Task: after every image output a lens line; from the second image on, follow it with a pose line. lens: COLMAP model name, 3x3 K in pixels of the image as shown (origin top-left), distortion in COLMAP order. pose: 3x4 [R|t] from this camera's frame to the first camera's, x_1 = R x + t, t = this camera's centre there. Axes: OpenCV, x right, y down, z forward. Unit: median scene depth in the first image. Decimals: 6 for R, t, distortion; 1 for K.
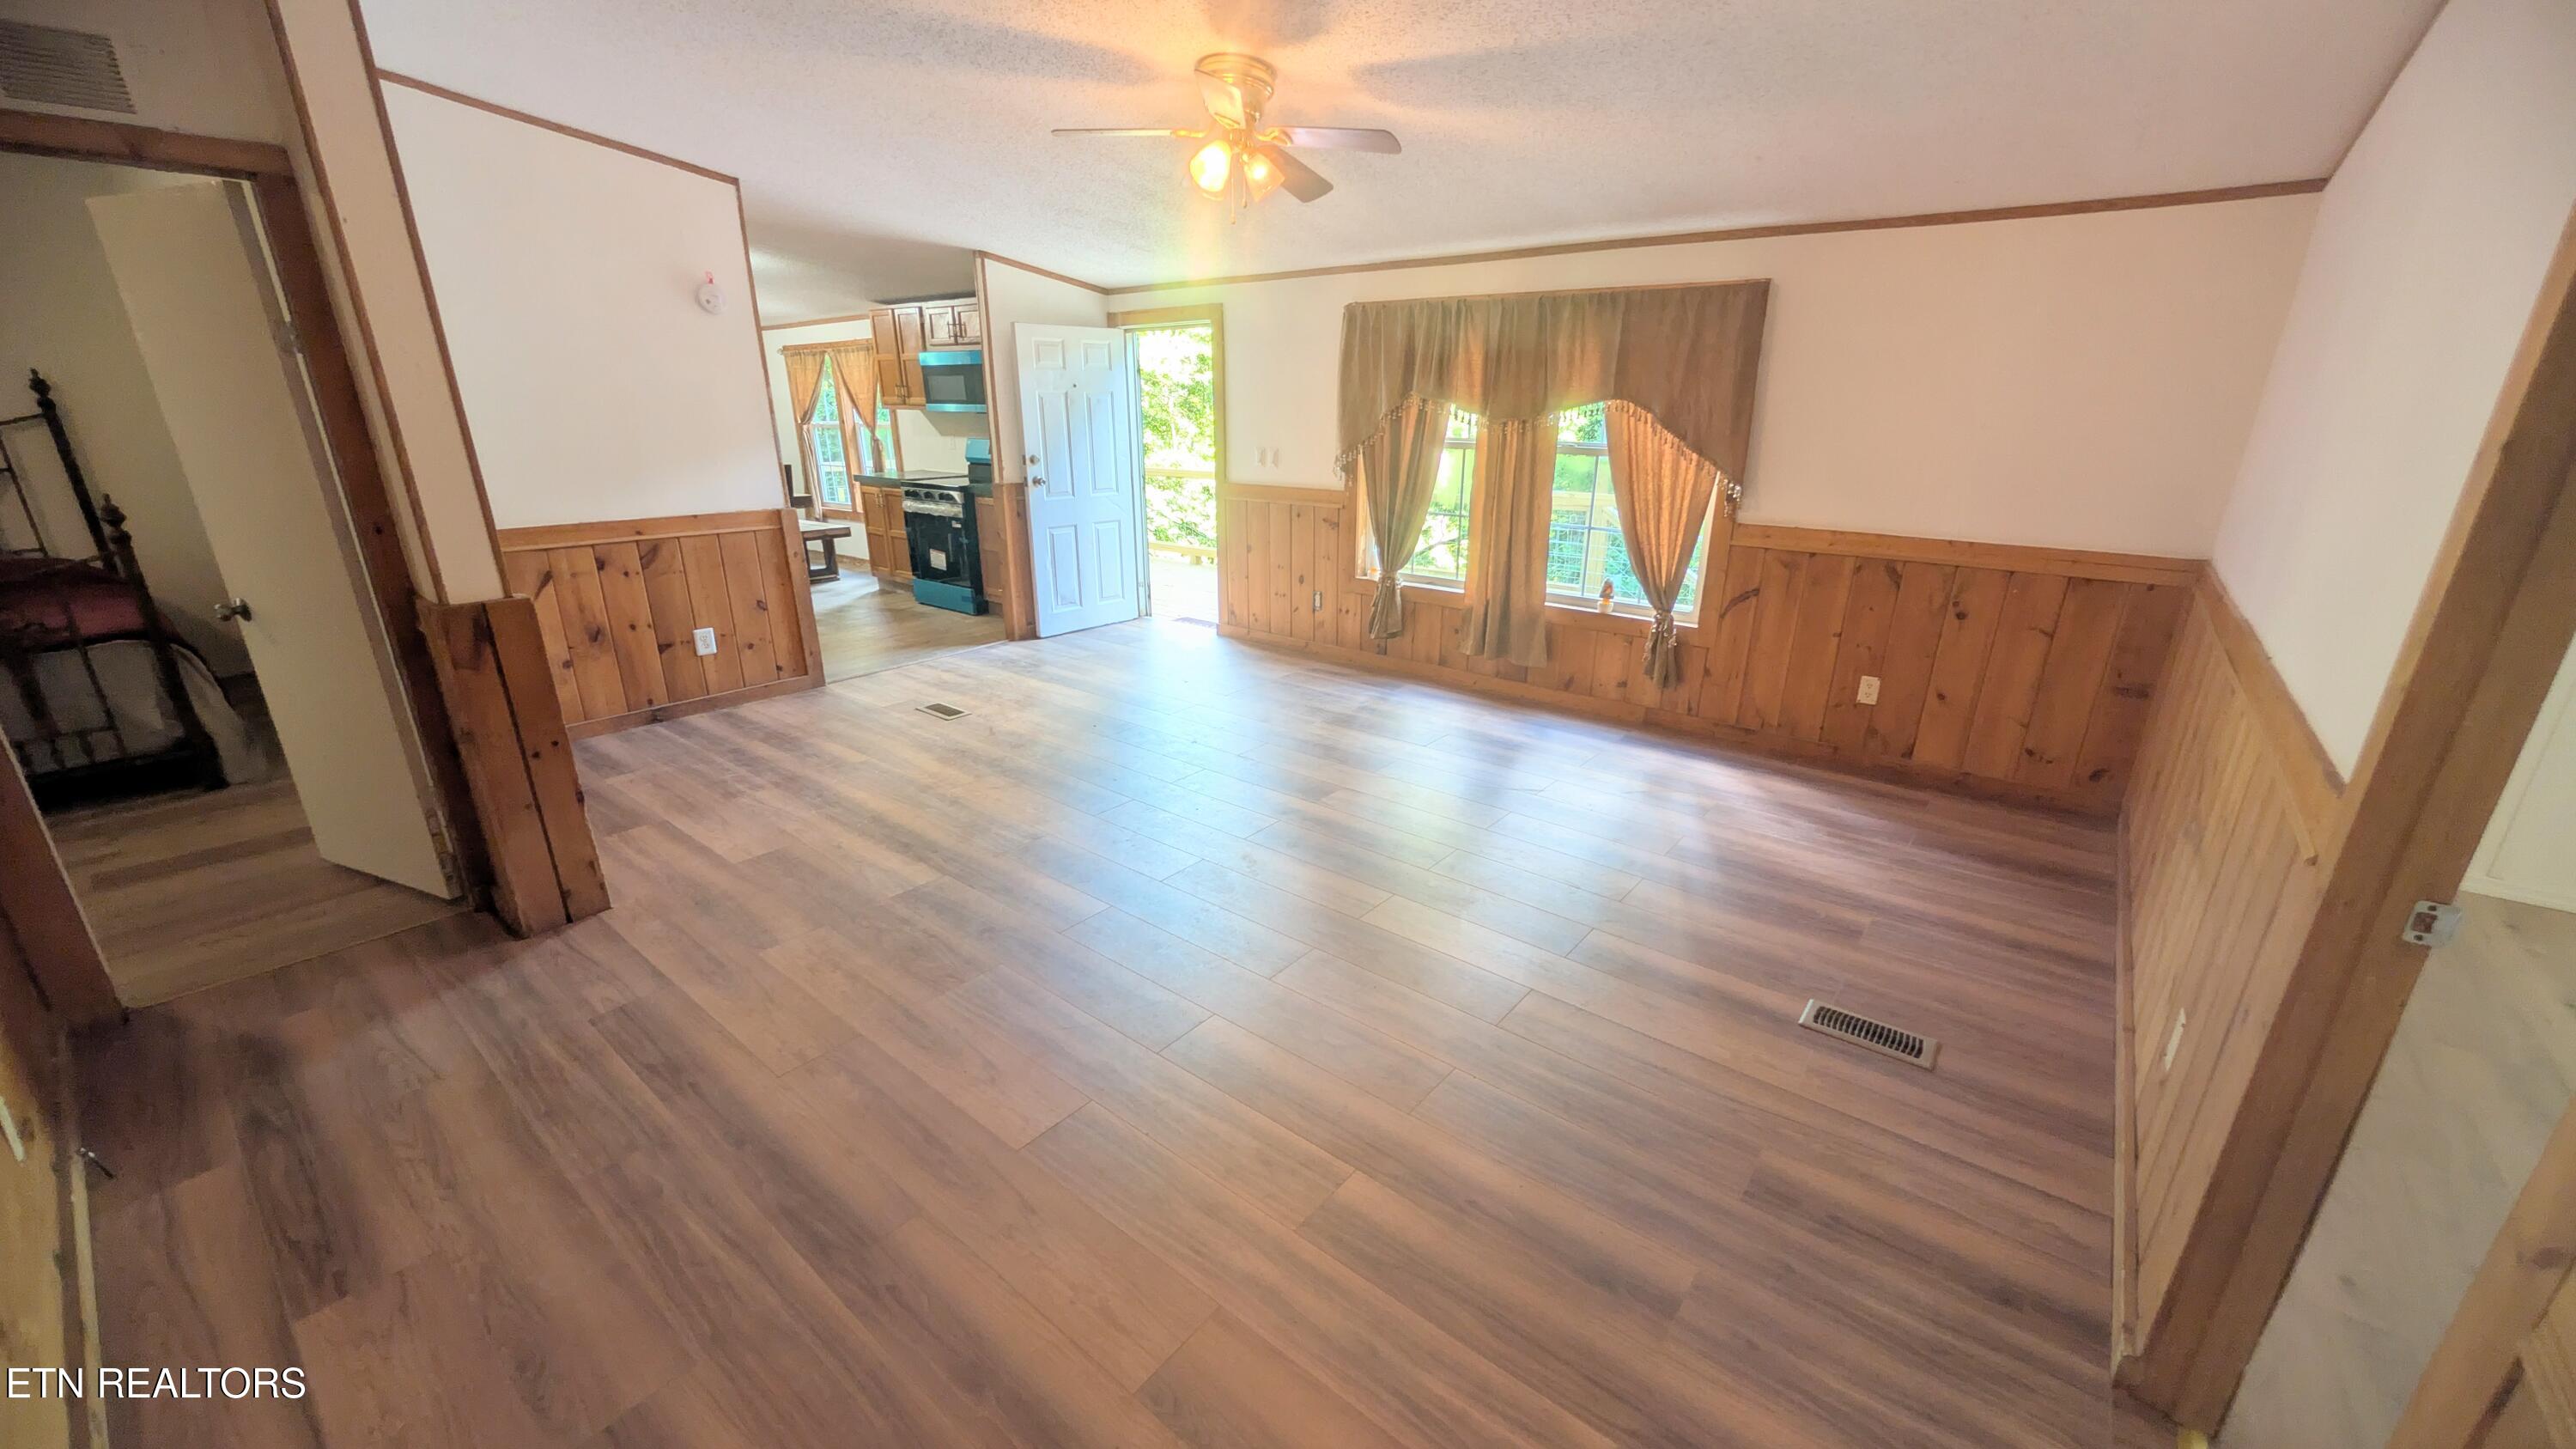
lens RADIAL K [[974.4, 0, 1289.1], [0, 974.4, 734.9], [0, 0, 1]] dist [-0.002581, 0.000900]
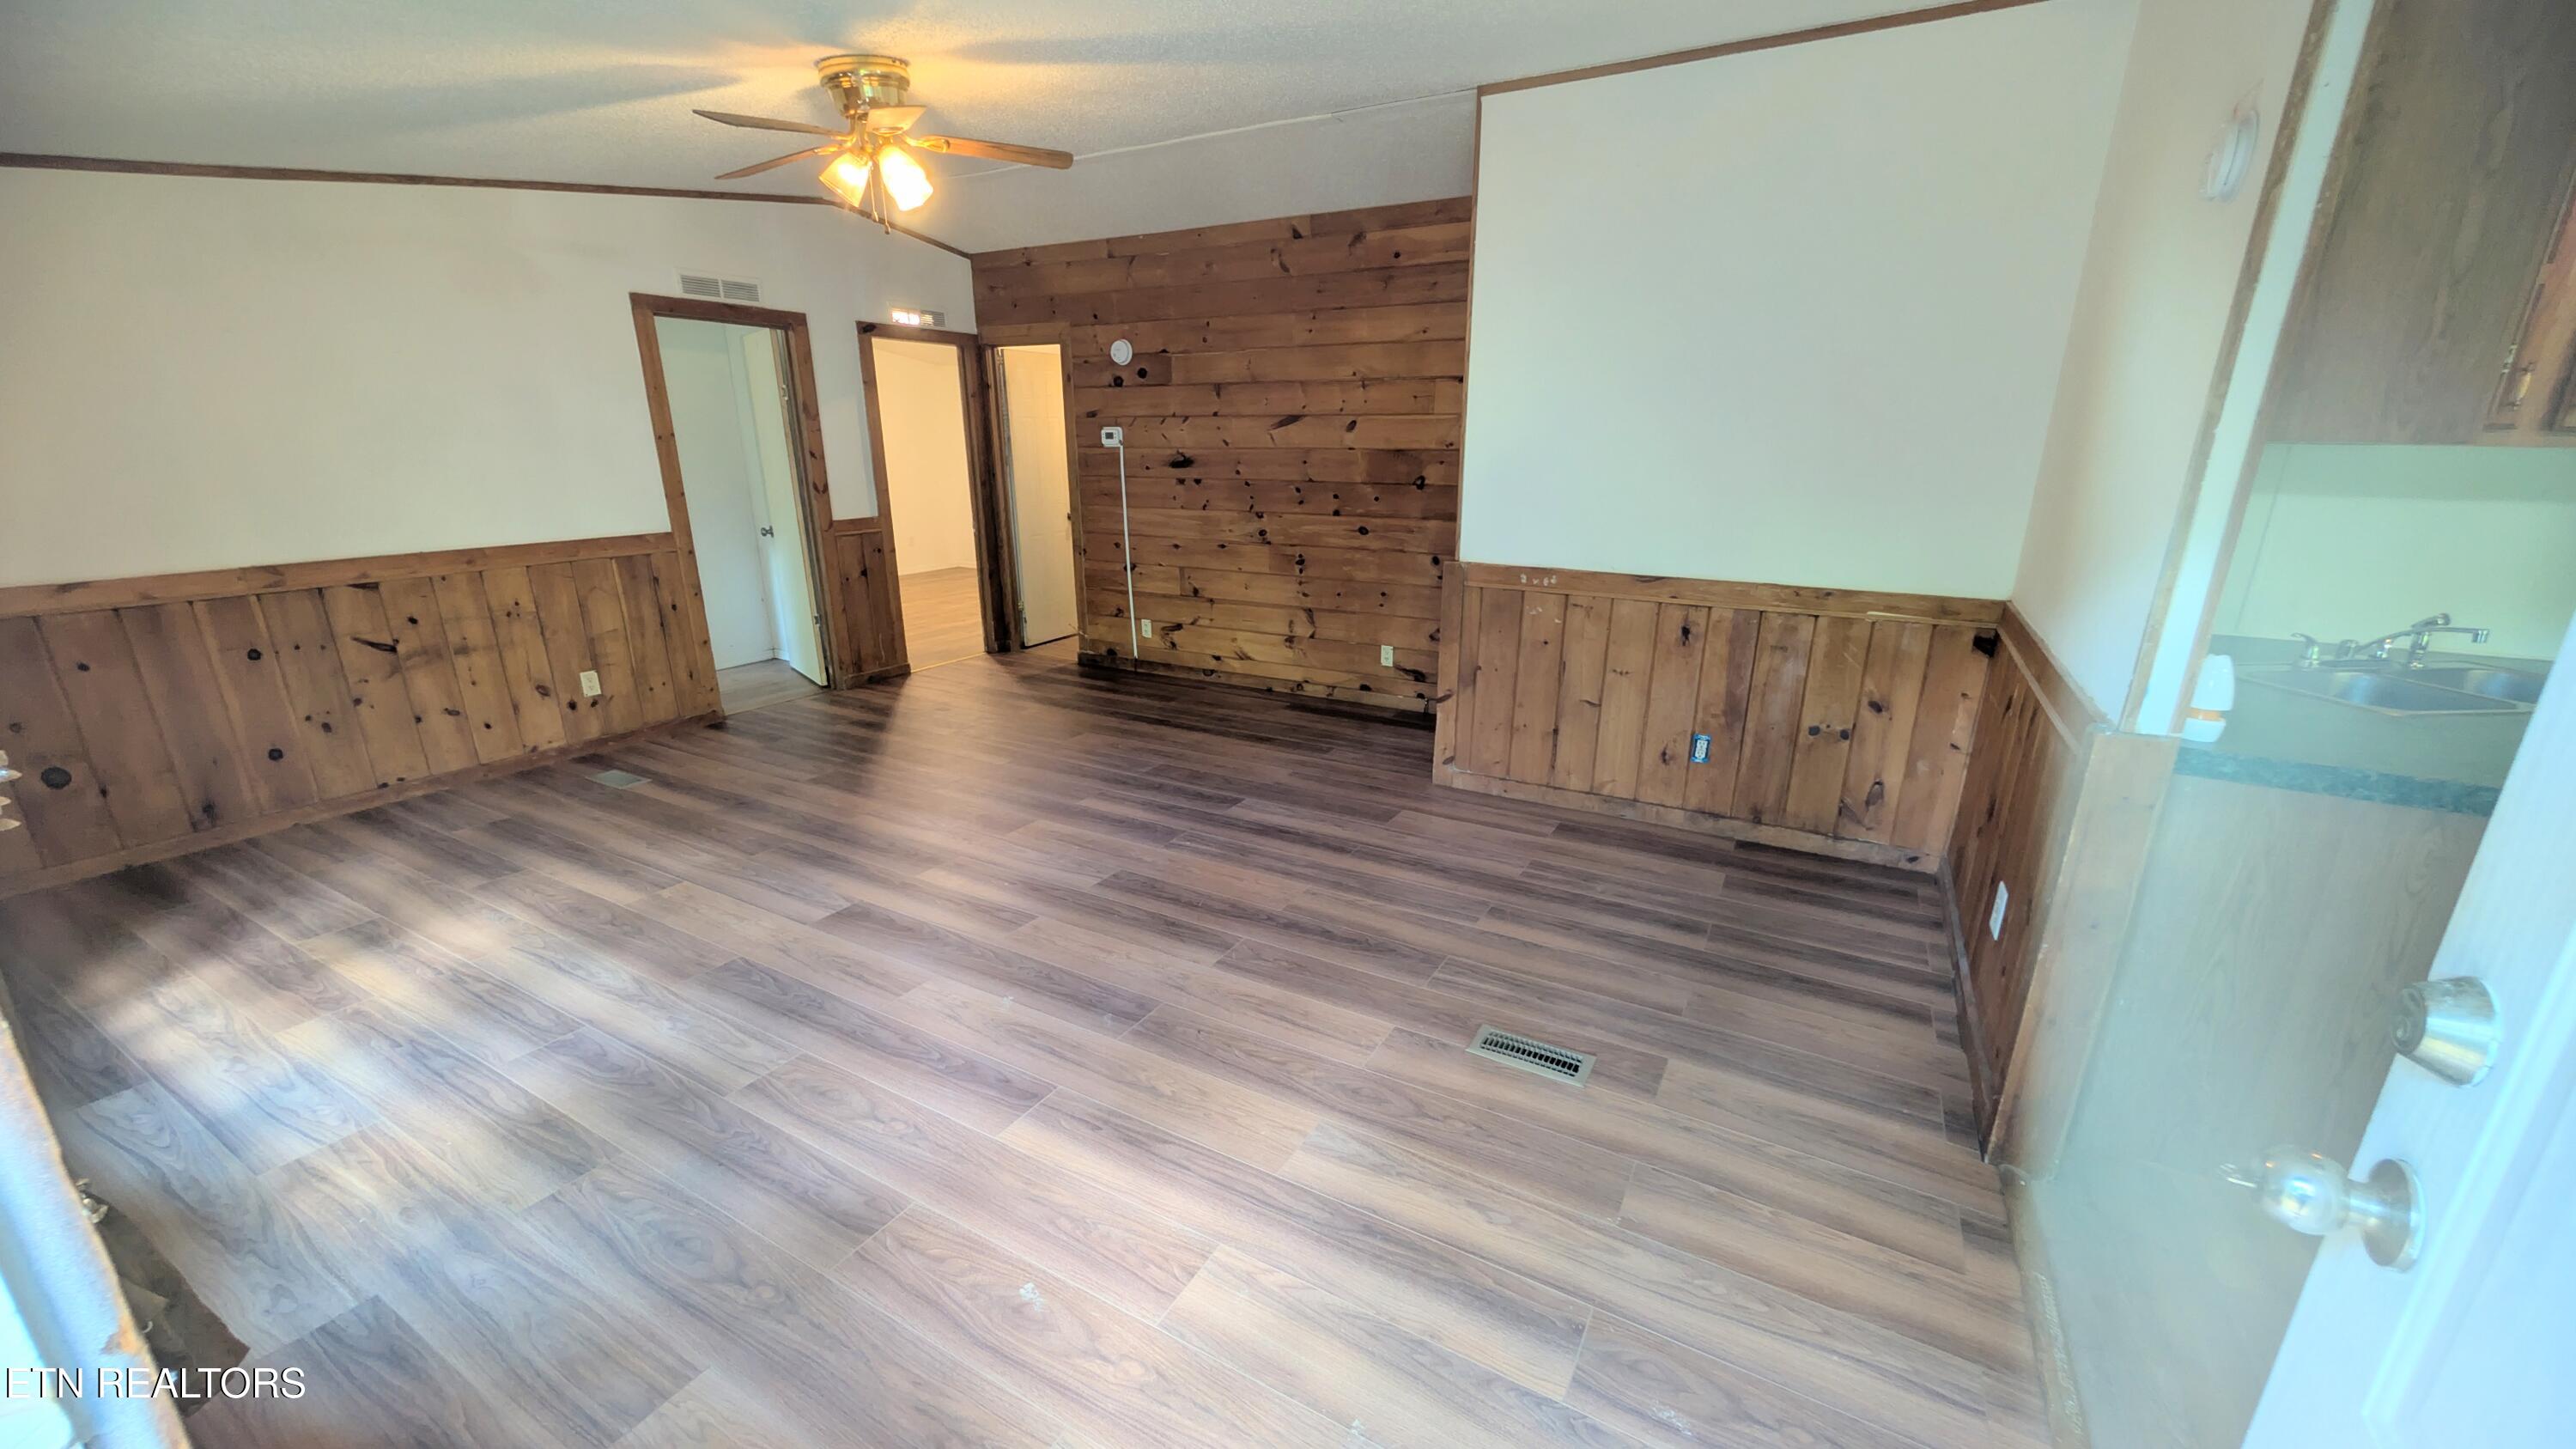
lens RADIAL K [[974.4, 0, 1287.3], [0, 974.4, 730.3], [0, 0, 1]] dist [-0.002581, 0.000900]
pose [[-0.985732, 0.042510, -0.162869, -0.209997], [-0.061597, 0.809375, 0.584054, -0.575547], [0.156650, 0.585752, -0.795208, 1.682013]]
